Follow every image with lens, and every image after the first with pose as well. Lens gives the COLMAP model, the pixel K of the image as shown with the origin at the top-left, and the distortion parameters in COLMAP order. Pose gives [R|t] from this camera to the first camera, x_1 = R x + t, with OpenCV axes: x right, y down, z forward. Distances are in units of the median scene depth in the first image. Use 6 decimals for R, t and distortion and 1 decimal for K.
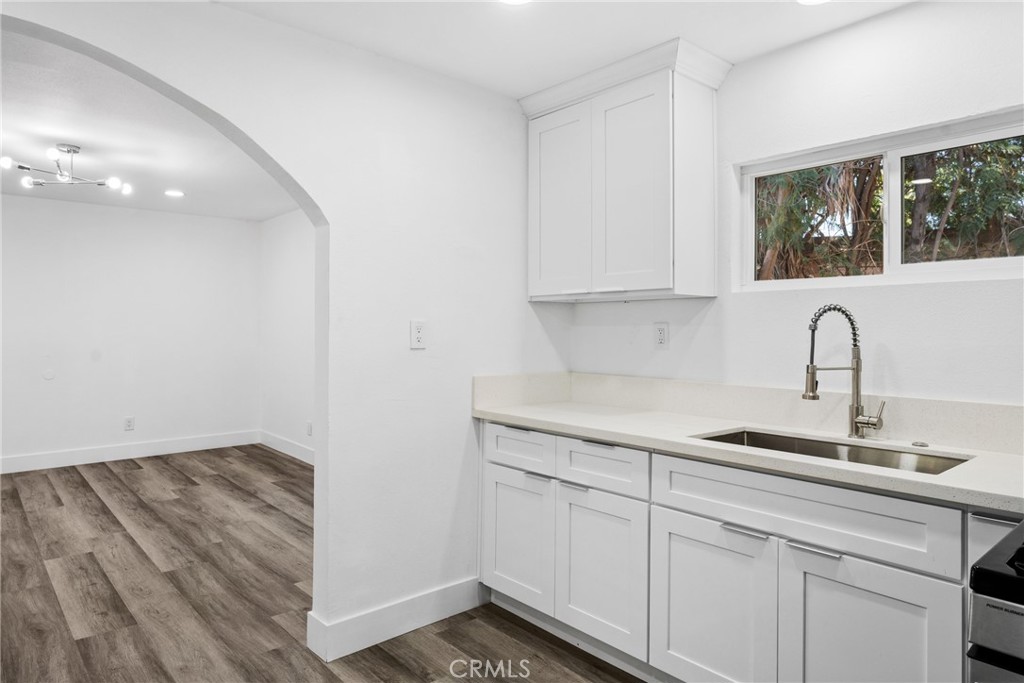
lens RADIAL K [[622.0, 0, 514.8], [0, 622.0, 325.4], [0, 0, 1]] dist [0.002929, 0.000477]
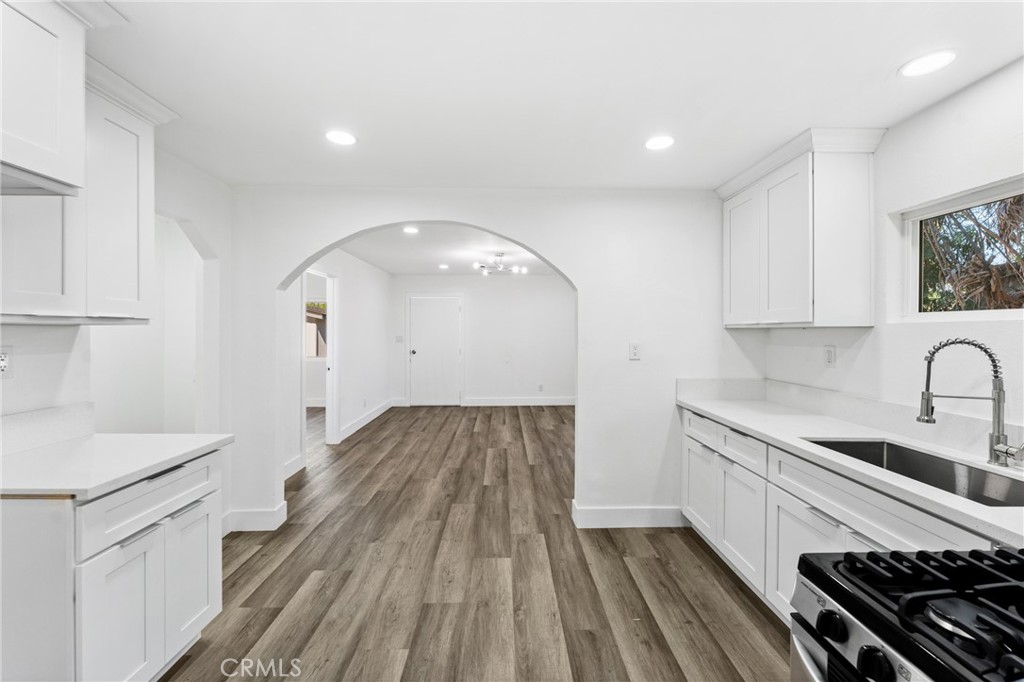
lens RADIAL K [[404.8, 0, 515.1], [0, 404.8, 334.5], [0, 0, 1]] dist [-0.001600, 0.000026]
pose [[0.774754, 0.001655, -0.632260, 0.282676], [0.004672, 0.999954, 0.008341, -0.040005], [0.632245, -0.009416, 0.774711, -0.035998]]
